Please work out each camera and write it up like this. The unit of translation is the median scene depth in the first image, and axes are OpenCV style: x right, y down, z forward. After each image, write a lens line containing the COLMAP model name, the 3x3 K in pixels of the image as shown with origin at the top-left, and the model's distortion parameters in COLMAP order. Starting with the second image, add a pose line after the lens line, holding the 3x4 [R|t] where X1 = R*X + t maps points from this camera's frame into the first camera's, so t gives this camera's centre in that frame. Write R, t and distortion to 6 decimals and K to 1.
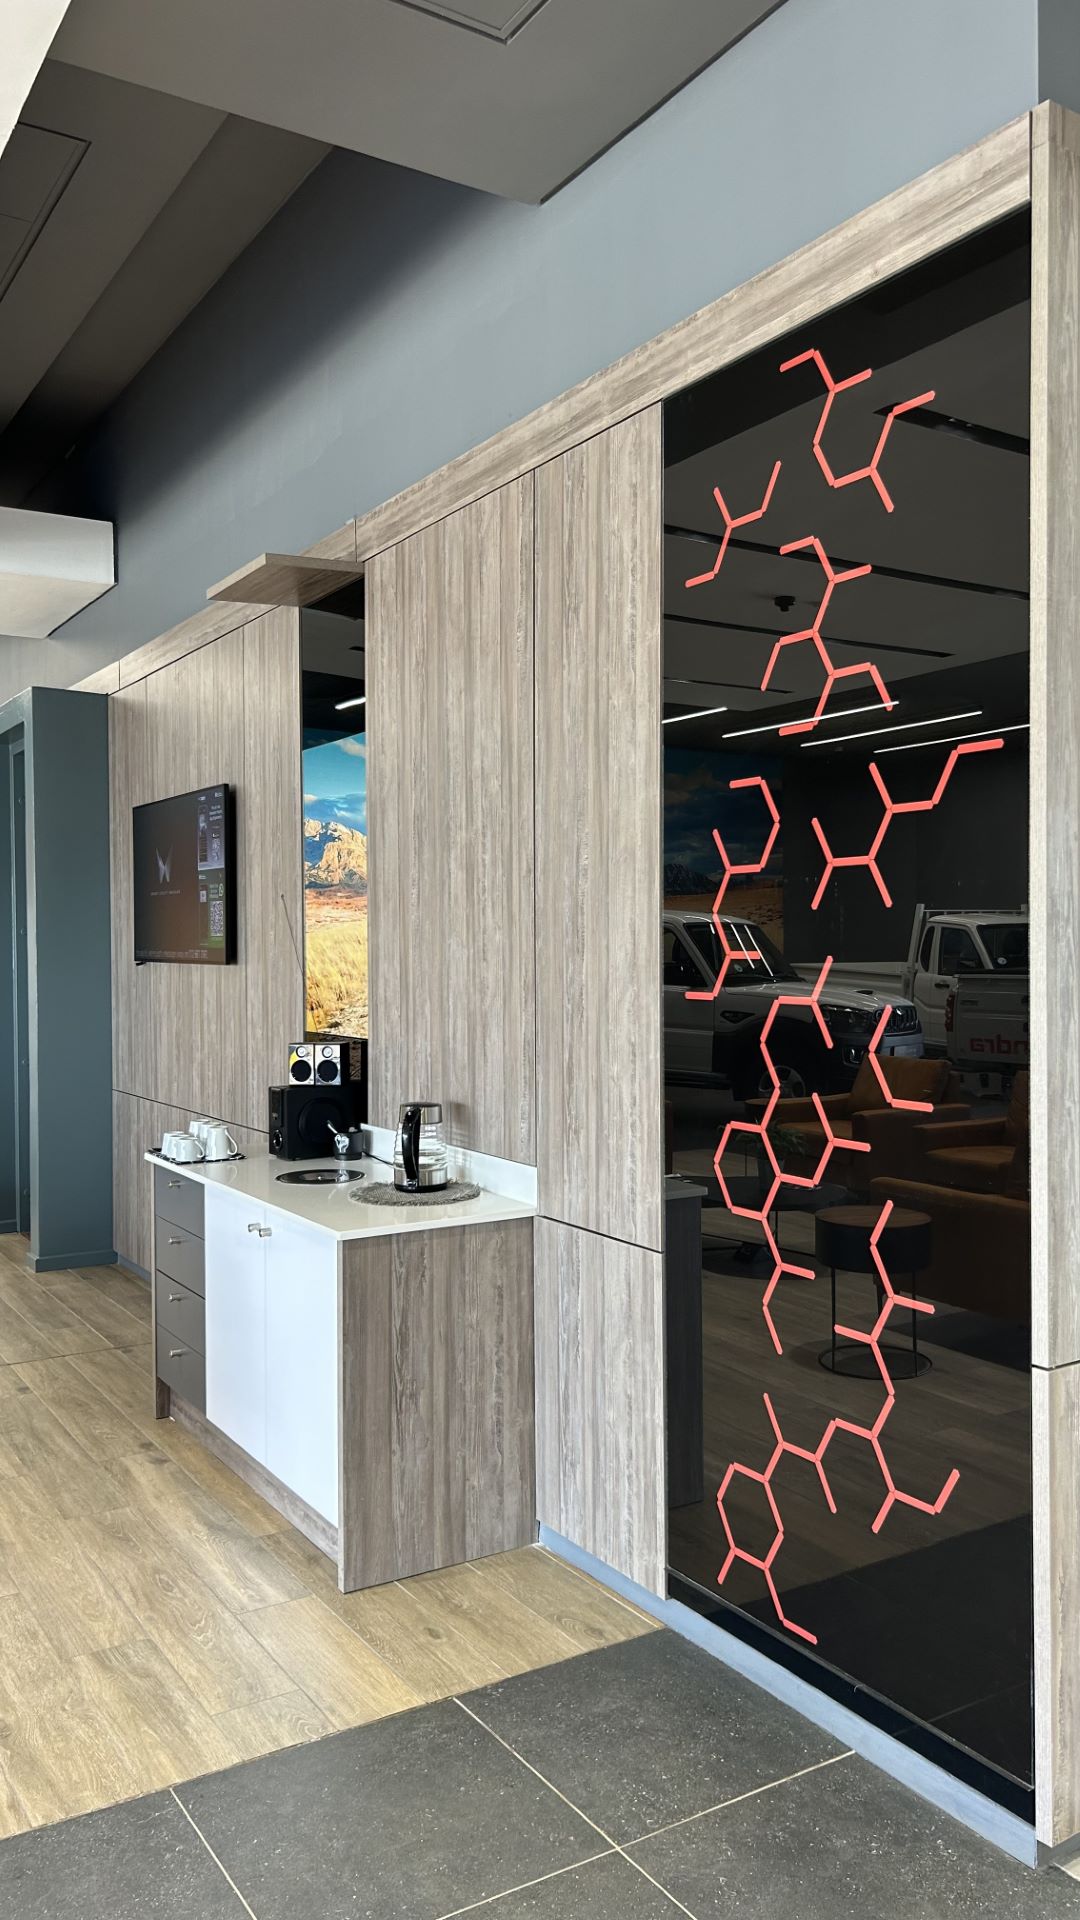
lens RADIAL K [[1461.9, 0, 540.0], [0, 1461.9, 960.0], [0, 0, 1]] dist [0.085841, -0.118532]
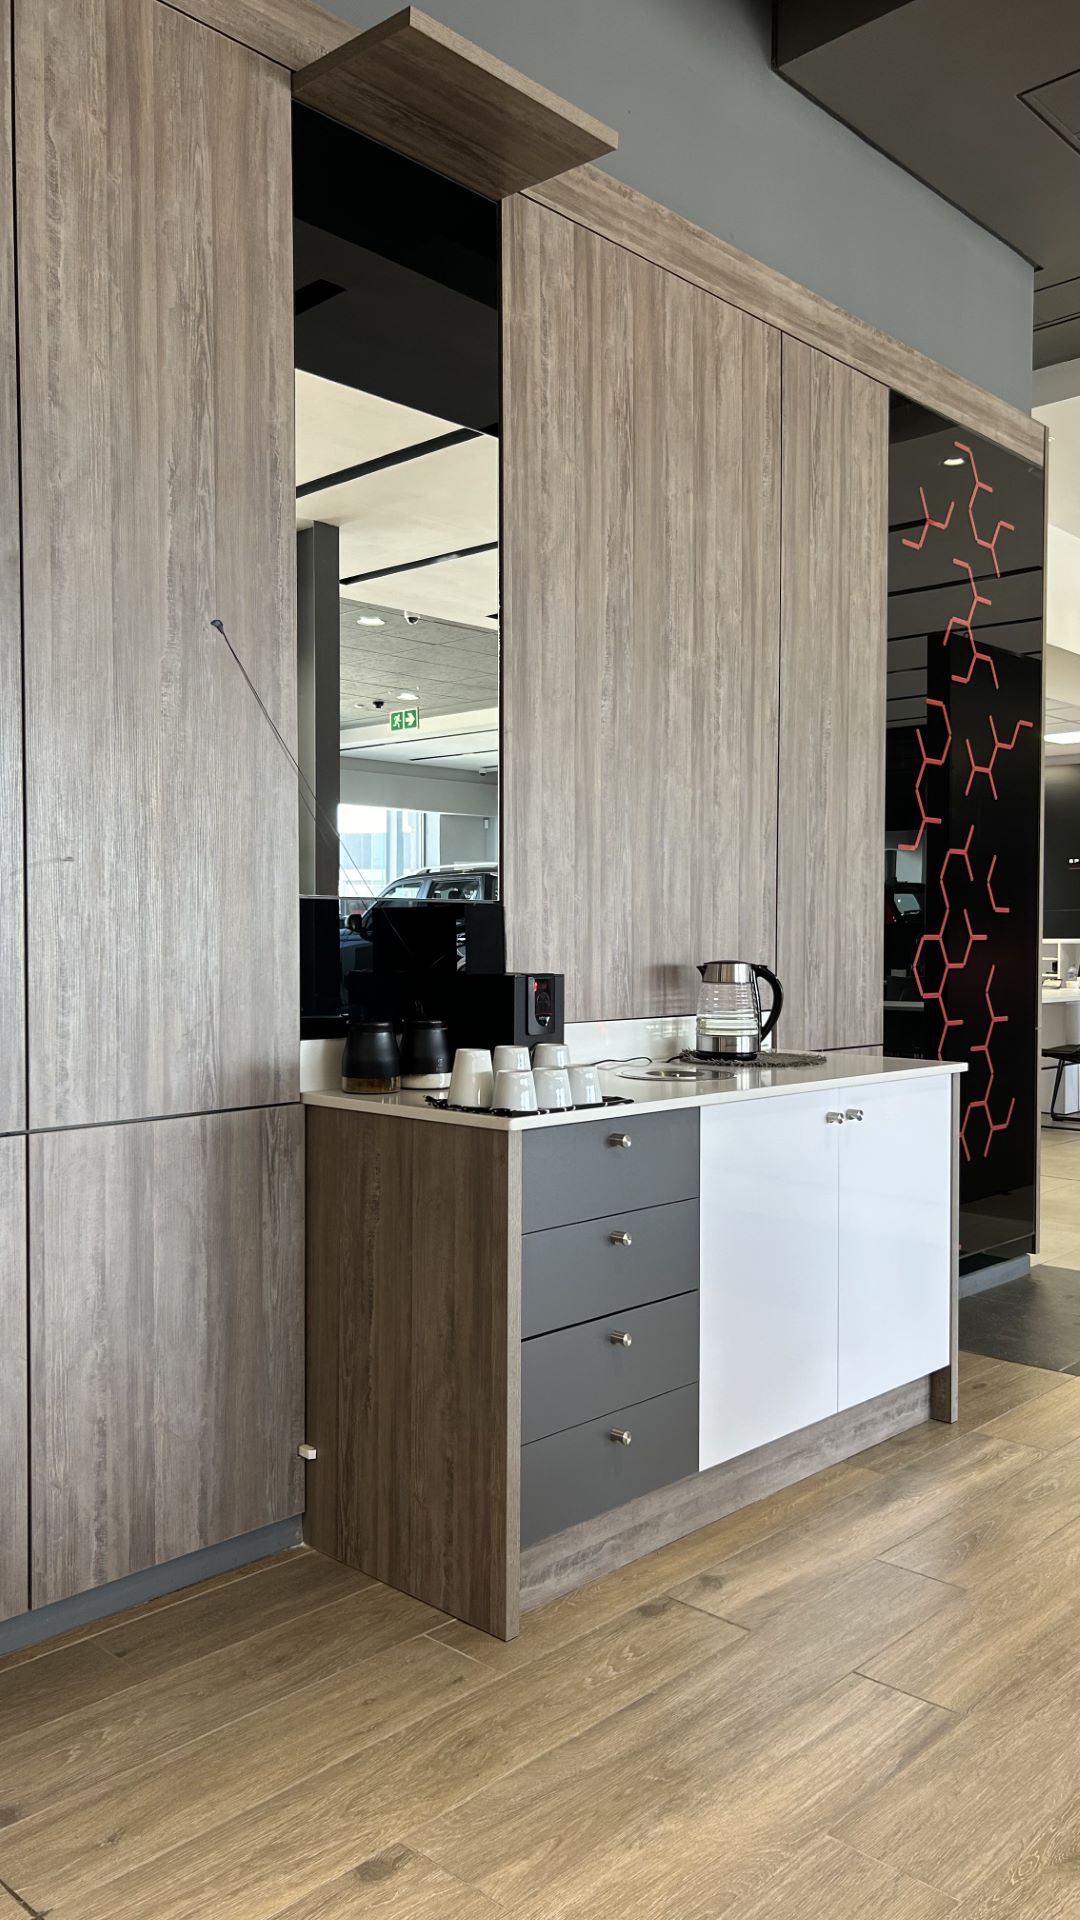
lens RADIAL K [[1448.8, 0, 502.1], [0, 1448.8, 992.4], [0, 0, 1]] dist [0.036564, -0.077914]
pose [[-0.246059, -0.027285, 0.968871, -0.930260], [0.017594, 0.999313, 0.032610, 0.090565], [-0.969095, 0.025071, -0.245410, 1.414128]]
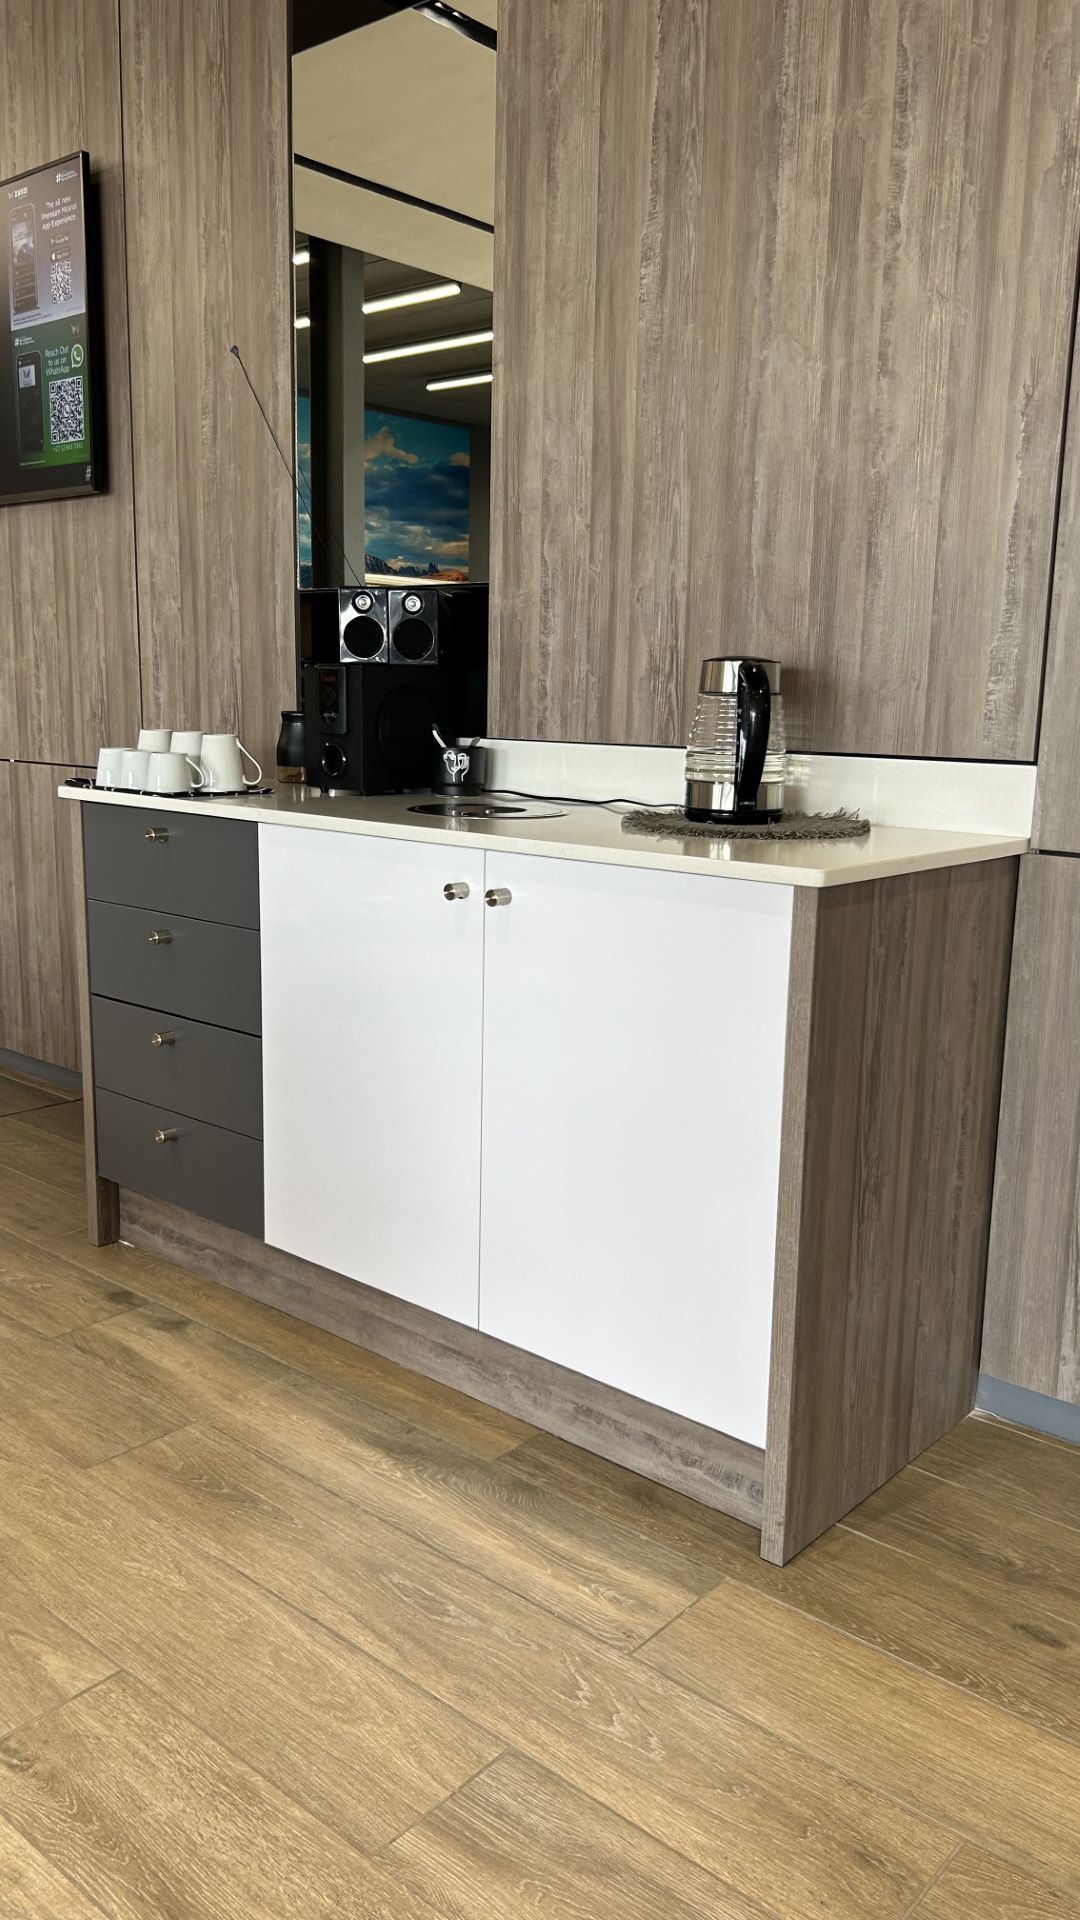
lens RADIAL K [[1461.9, 0, 540.0], [0, 1461.9, 960.0], [0, 0, 1]] dist [0.085841, -0.118532]
pose [[0.953659, -0.034260, 0.298933, -0.331584], [-0.017573, 0.985458, 0.169006, 0.123462], [-0.300376, -0.166427, 0.939189, 0.530456]]
